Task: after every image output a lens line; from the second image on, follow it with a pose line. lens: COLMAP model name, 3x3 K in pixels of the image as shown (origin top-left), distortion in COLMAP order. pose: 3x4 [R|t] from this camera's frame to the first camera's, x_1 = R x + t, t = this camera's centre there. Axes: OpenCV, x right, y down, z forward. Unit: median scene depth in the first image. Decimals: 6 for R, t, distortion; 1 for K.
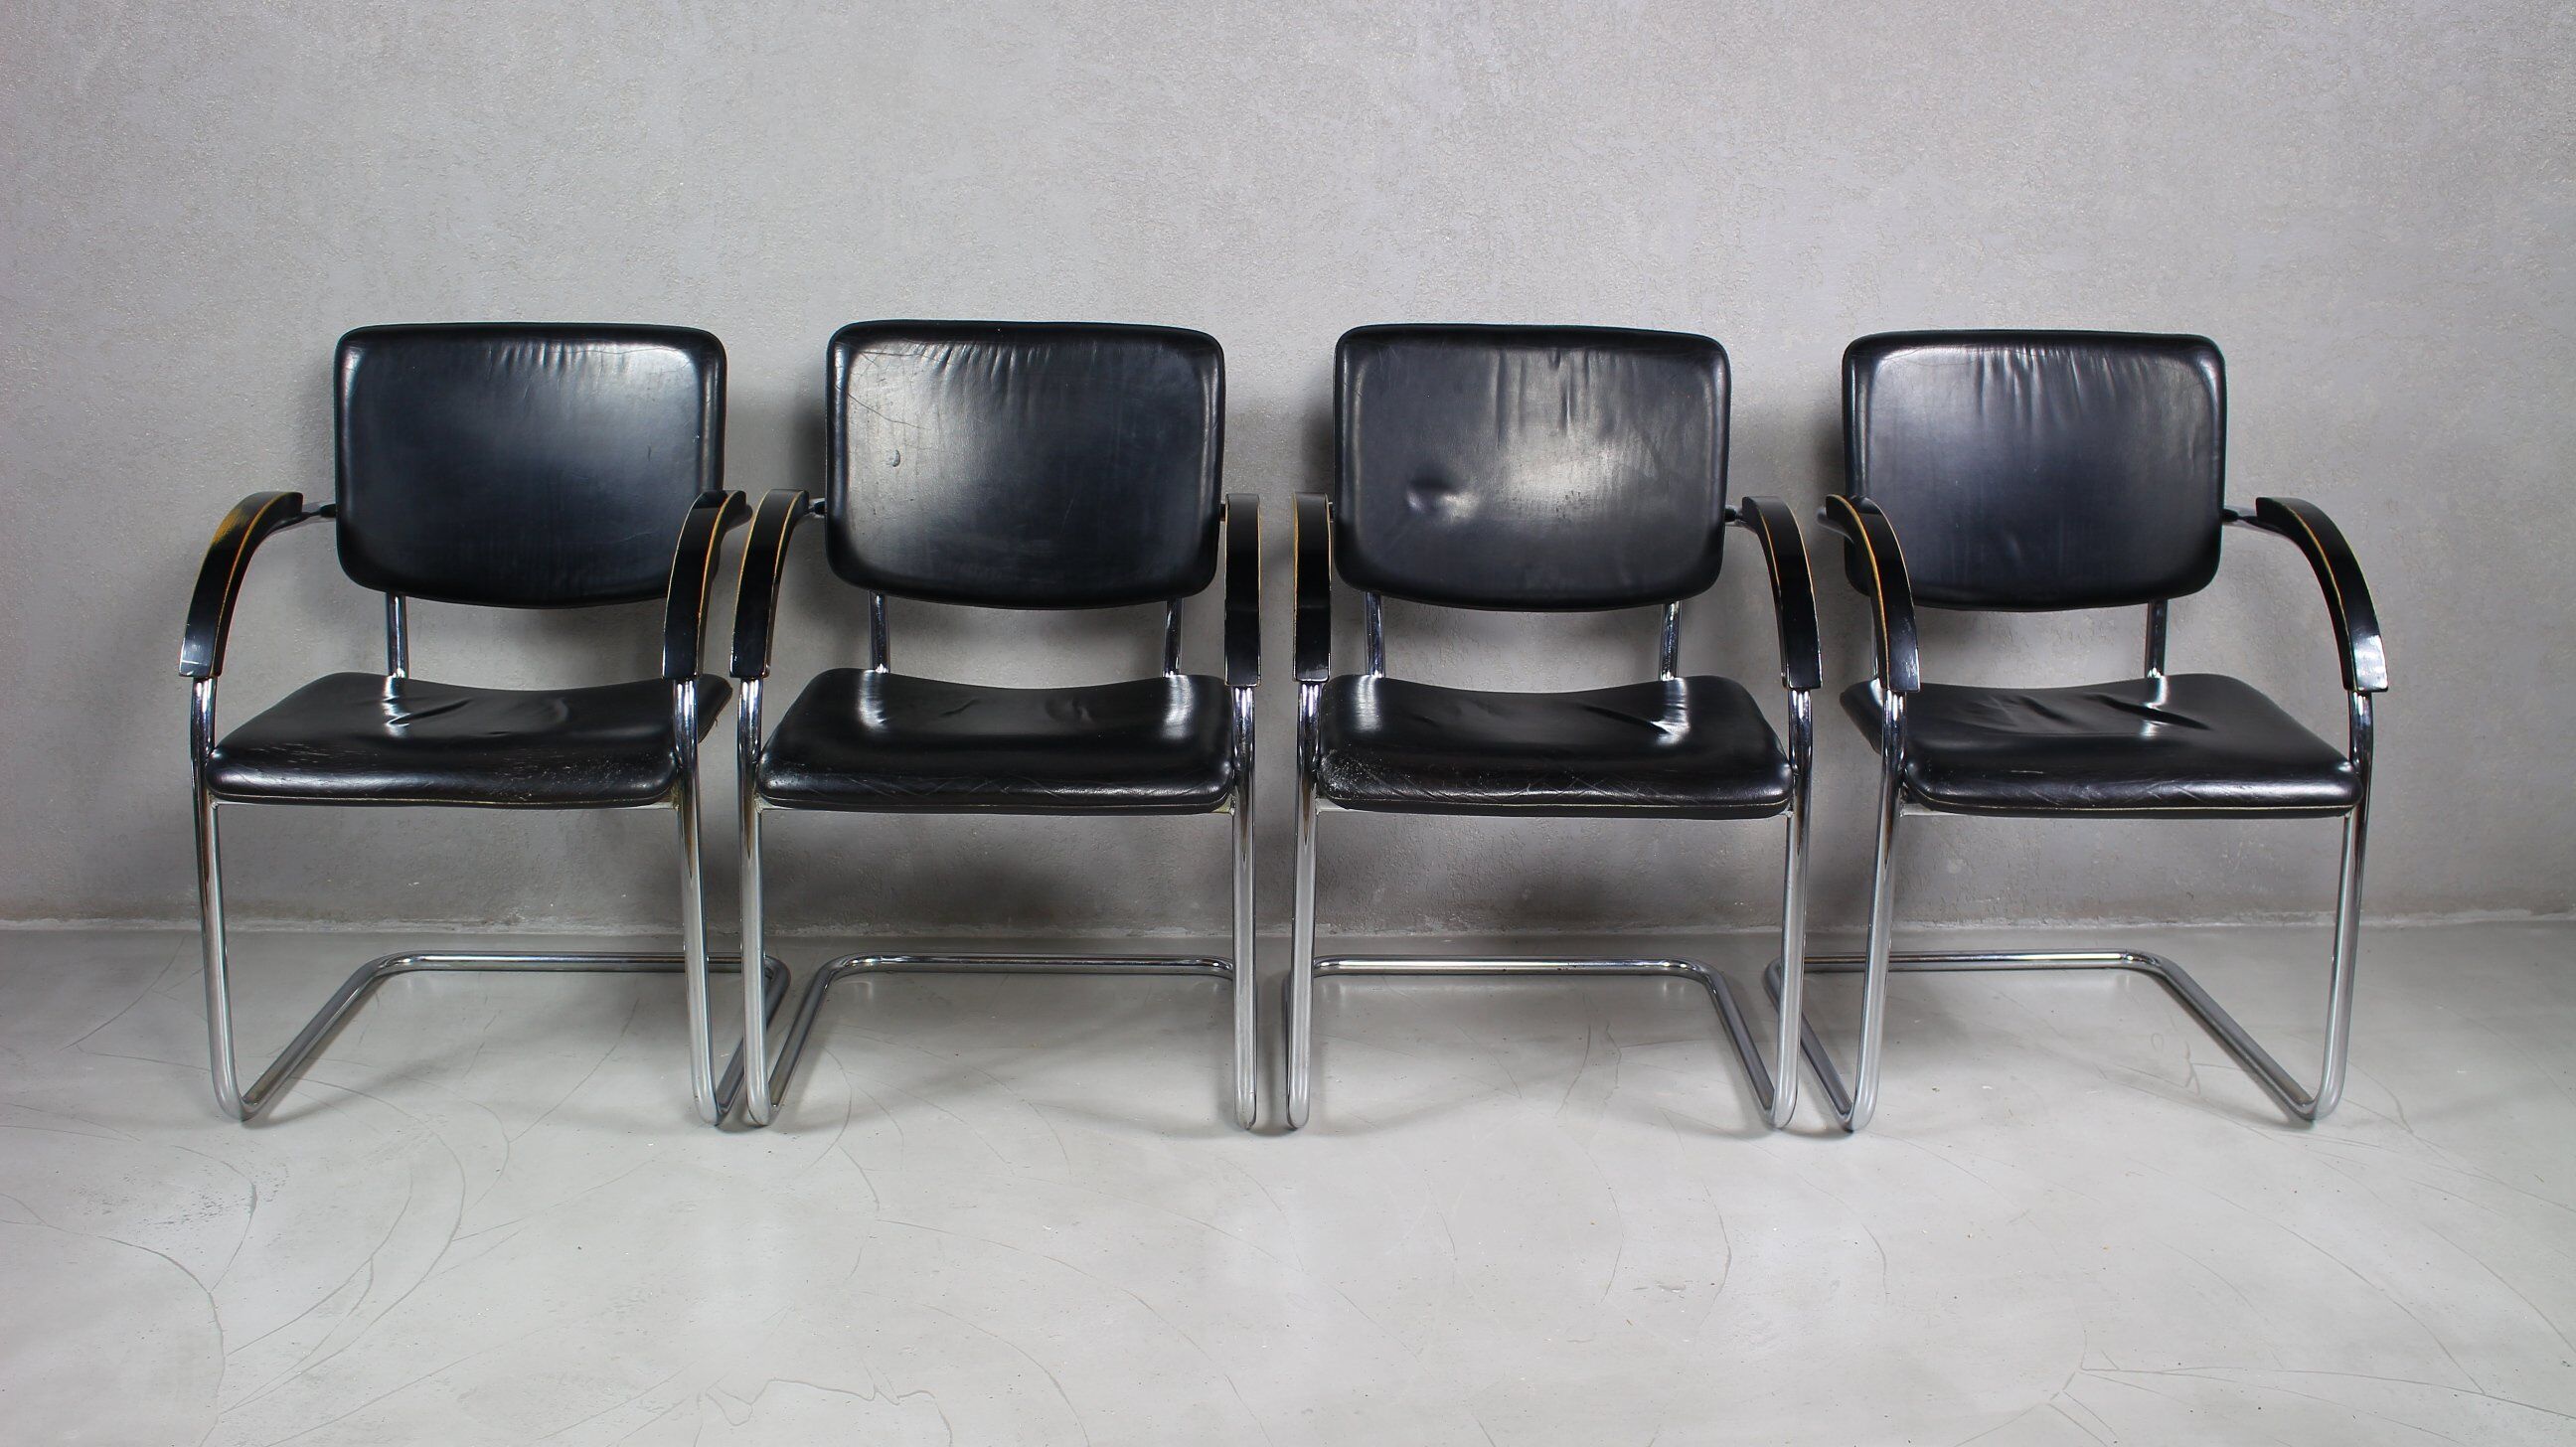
lens RADIAL K [[2586.3, 0, 1293.0], [0, 2586.3, 736.9], [0, 0, 1]] dist [-0.130455, 0.124157]
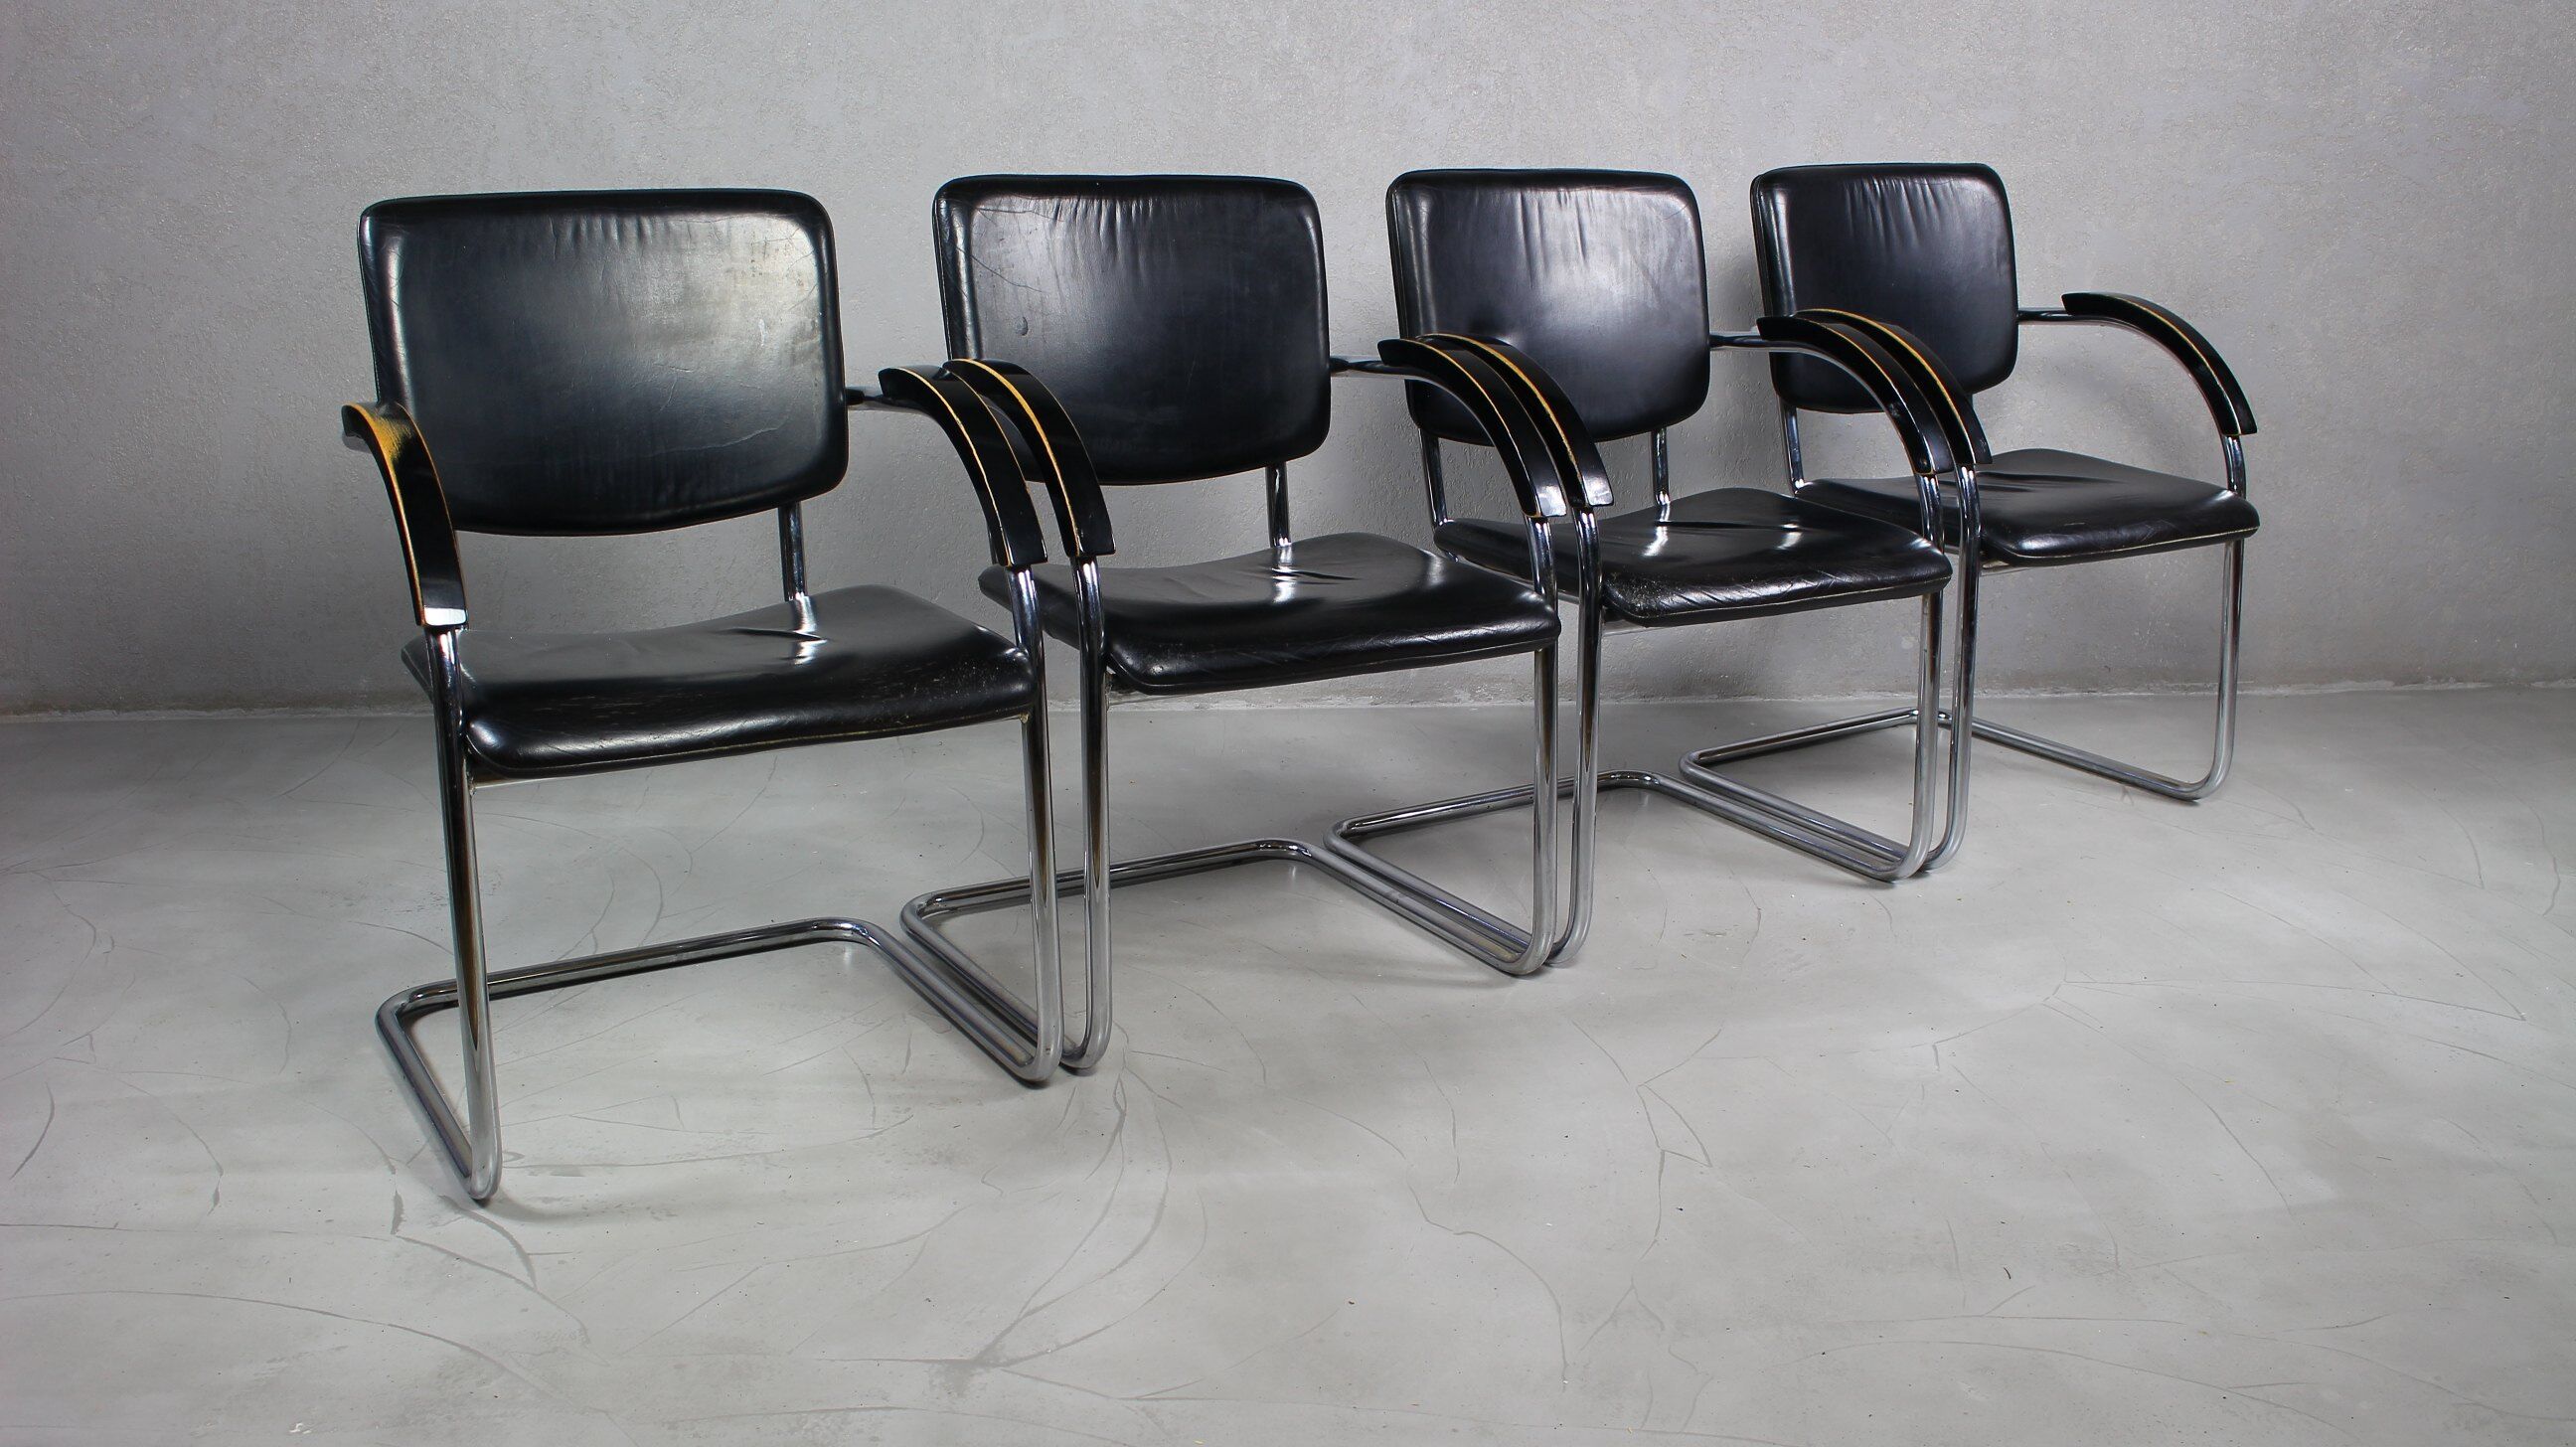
lens RADIAL K [[2398.9, 0, 1288.9], [0, 2398.9, 740.7], [0, 0, 1]] dist [-0.148931, 0.138450]
pose [[0.999085, -0.012072, 0.041019, -0.075329], [0.011859, 0.999915, 0.005436, 0.097081], [-0.041081, -0.004944, 0.999144, -0.069673]]
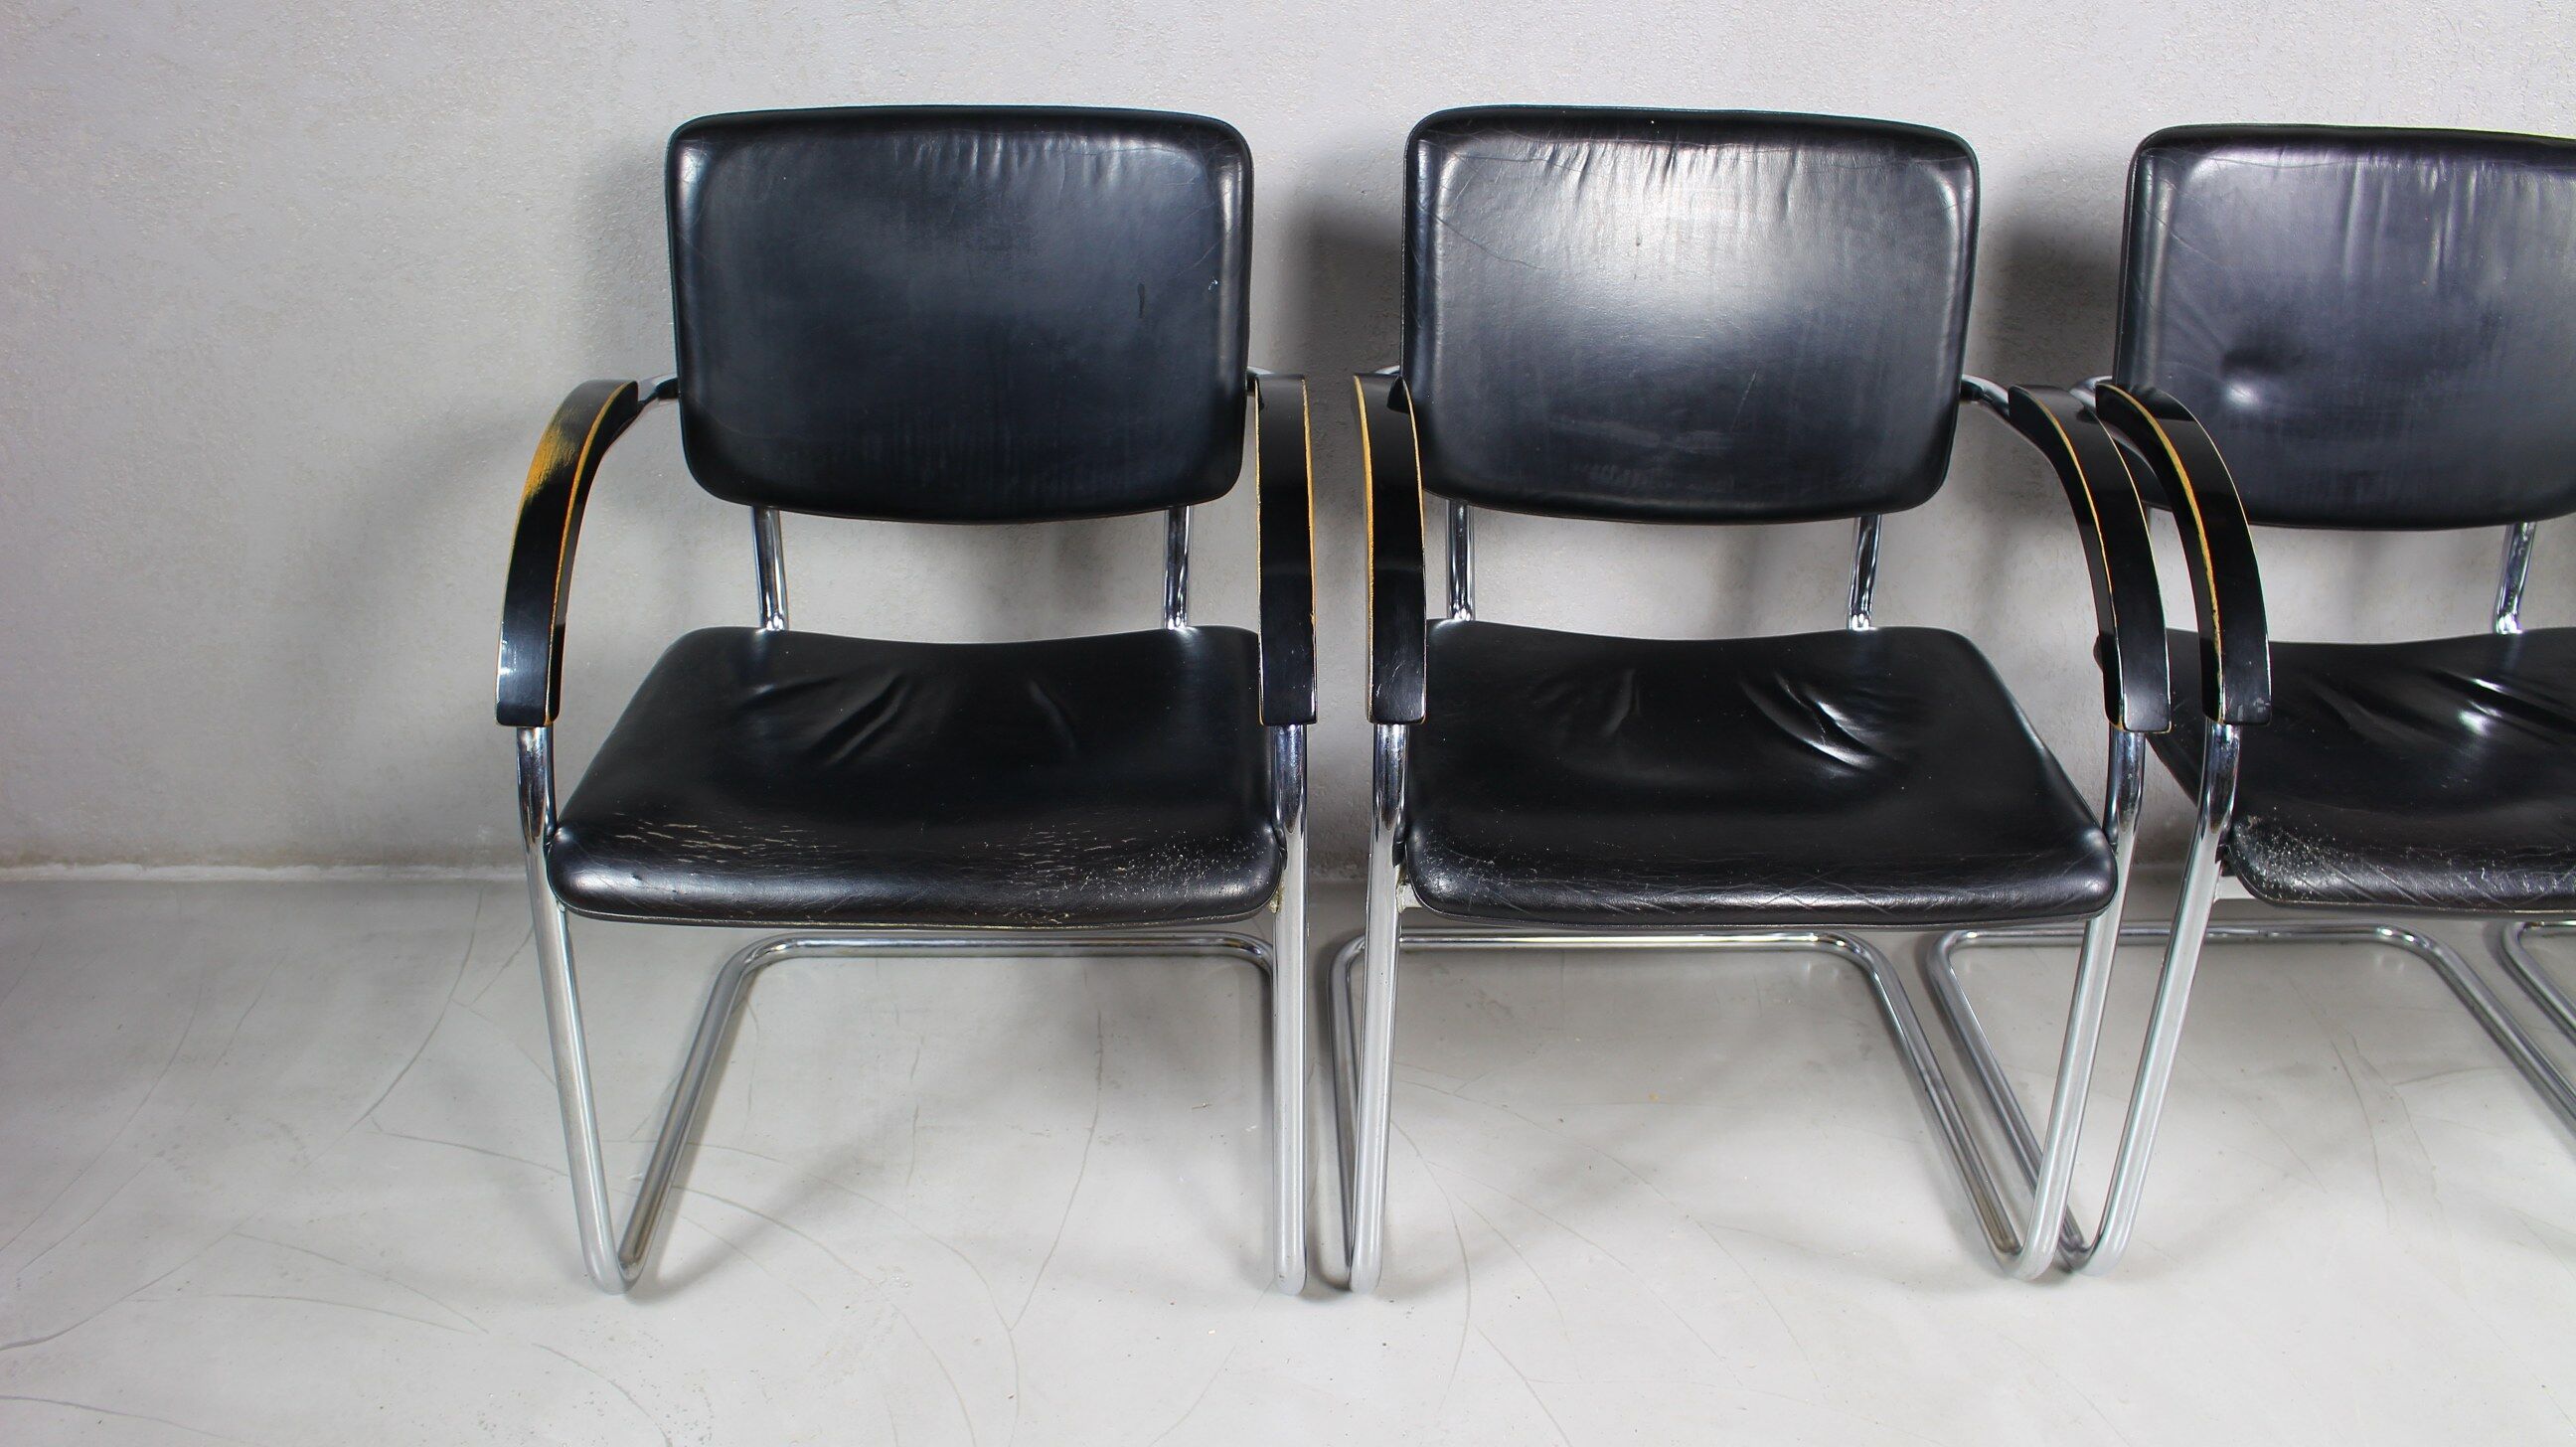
lens RADIAL K [[2127.5, 0, 1293.7], [0, 2127.5, 735.9], [0, 0, 1]] dist [-0.154839, 0.123699]
pose [[0.999987, -0.002598, 0.004323, -0.211353], [0.001649, 0.978422, 0.206609, -0.113221], [-0.004766, -0.206600, 0.978414, 0.423649]]
